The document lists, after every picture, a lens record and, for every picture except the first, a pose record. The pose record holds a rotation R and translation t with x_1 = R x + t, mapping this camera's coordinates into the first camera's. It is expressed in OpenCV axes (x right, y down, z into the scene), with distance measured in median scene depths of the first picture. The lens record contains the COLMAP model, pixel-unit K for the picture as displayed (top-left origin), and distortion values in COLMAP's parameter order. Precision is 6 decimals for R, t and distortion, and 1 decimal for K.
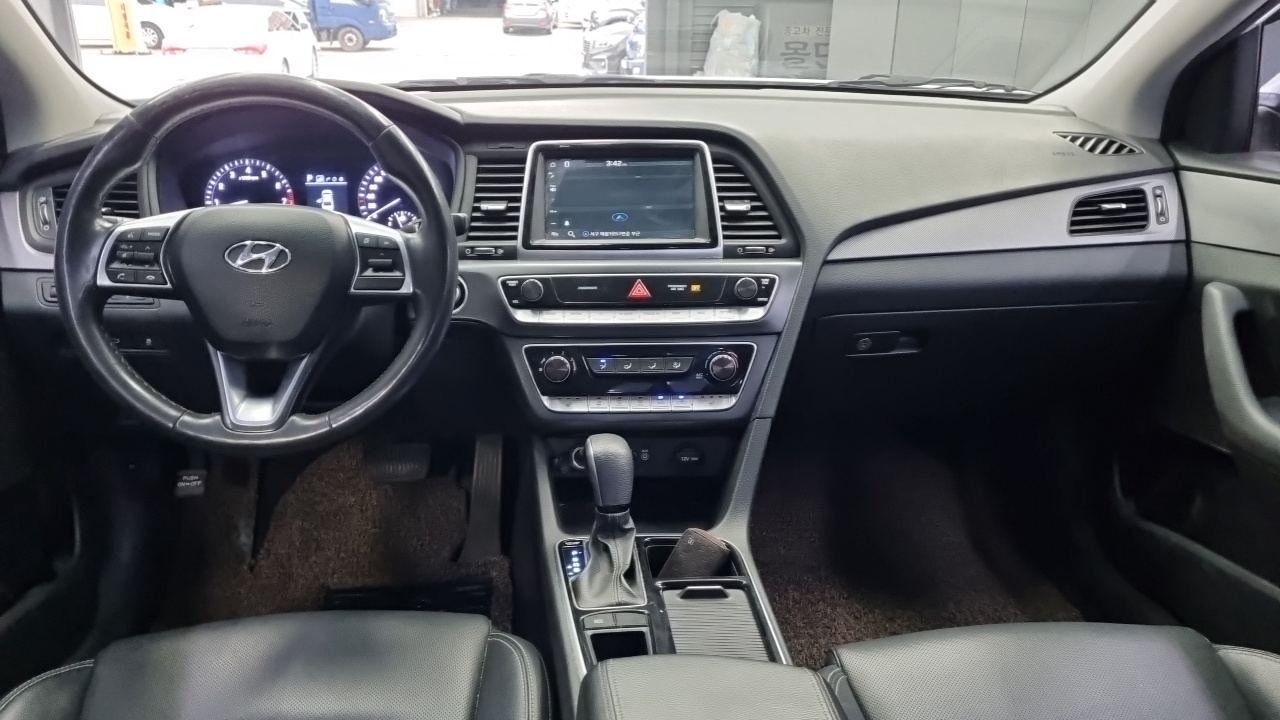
lens RADIAL K [[964.7, 0, 640.0], [0, 964.7, 360.0], [0, 0, 1]] dist [0.035335, -0.002176]
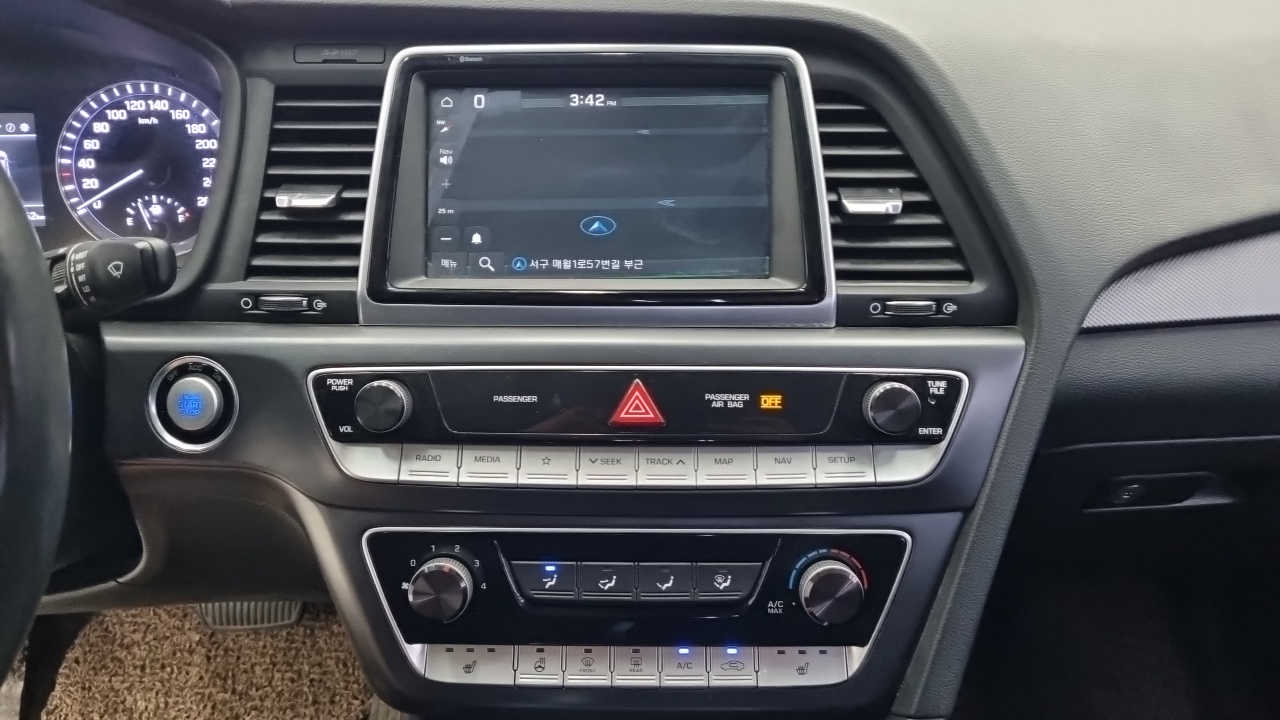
lens RADIAL K [[991.7, 0, 643.5], [0, 991.7, 353.3], [0, 0, 1]] dist [0.043680, -0.060538]
pose [[0.998973, 0.017794, -0.041668, 0.019303], [-0.015001, 0.997680, 0.066403, -0.121230], [0.042753, -0.065710, 0.996922, 0.553857]]
